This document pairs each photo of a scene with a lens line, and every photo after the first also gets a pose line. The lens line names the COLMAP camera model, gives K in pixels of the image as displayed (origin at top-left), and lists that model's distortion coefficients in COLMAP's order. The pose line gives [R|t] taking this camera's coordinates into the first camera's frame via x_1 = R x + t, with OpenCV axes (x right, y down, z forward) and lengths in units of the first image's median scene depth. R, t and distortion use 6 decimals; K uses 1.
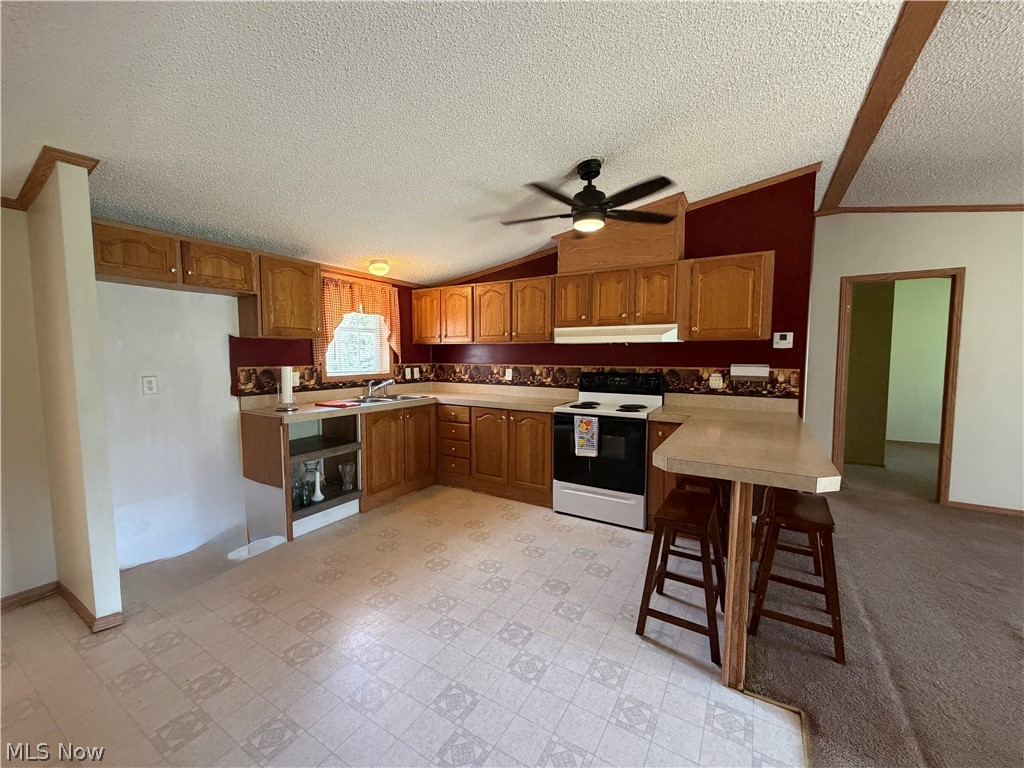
lens RADIAL K [[411.4, 0, 508.5], [0, 411.4, 384.3], [0, 0, 1]] dist [-0.000208, -0.000019]
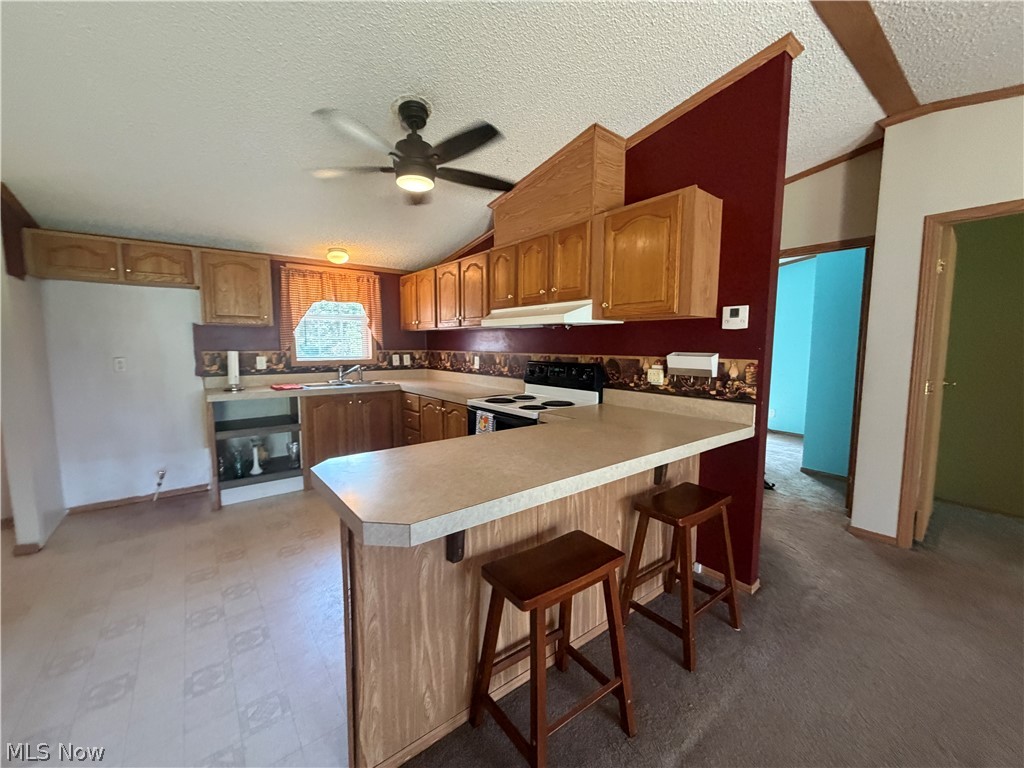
lens RADIAL K [[411.4, 0, 507.8], [0, 411.4, 384.3], [0, 0, 1]] dist [-0.000208, -0.000019]
pose [[0.934488, 0.035547, -0.354216, 0.525003], [-0.026702, 0.999198, 0.029828, -0.006061], [0.354993, -0.018416, 0.934688, 0.211085]]
